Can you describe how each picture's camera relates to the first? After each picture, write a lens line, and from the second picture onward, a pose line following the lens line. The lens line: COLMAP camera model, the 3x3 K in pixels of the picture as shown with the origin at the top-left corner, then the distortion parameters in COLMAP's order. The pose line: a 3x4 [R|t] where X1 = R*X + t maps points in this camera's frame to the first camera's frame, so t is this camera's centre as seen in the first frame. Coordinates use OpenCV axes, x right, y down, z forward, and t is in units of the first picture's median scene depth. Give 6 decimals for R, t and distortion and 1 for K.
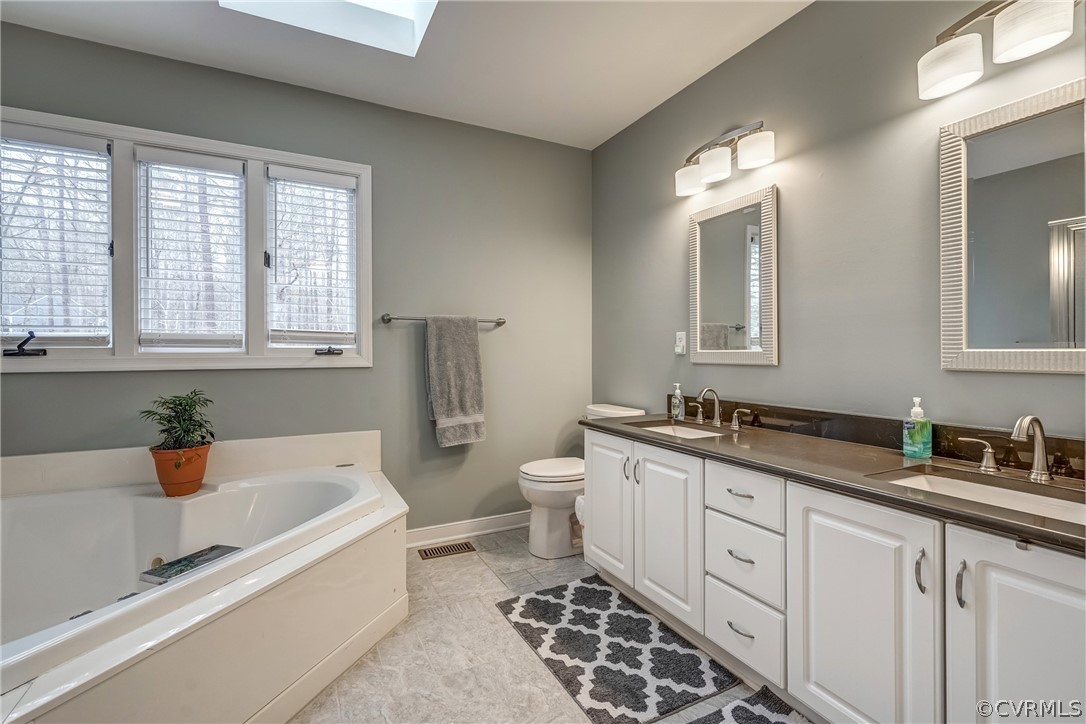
lens RADIAL K [[491.6, 0, 546.7], [0, 491.6, 351.3], [0, 0, 1]] dist [-0.002069, -0.000129]
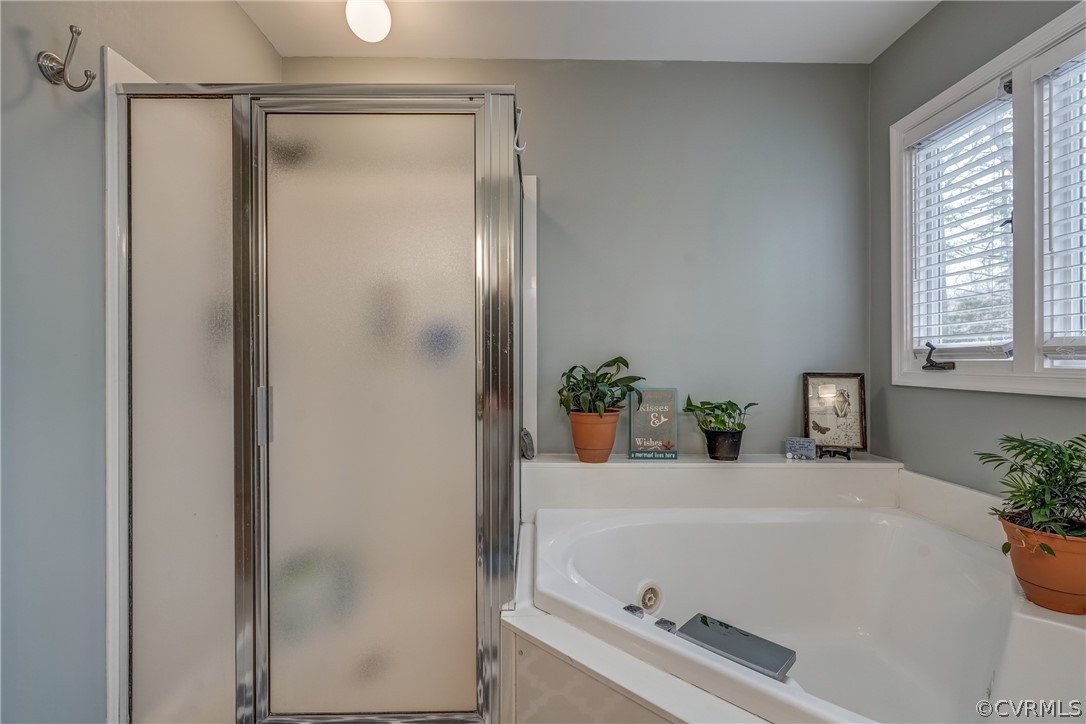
lens RADIAL K [[491.6, 0, 542.6], [0, 491.6, 361.5], [0, 0, 1]] dist [-0.002069, -0.000129]
pose [[-0.435253, 0.007169, -0.900280, 0.067512], [0.004639, 0.999973, 0.005720, -0.013374], [0.900296, -0.001687, -0.435274, 0.704499]]
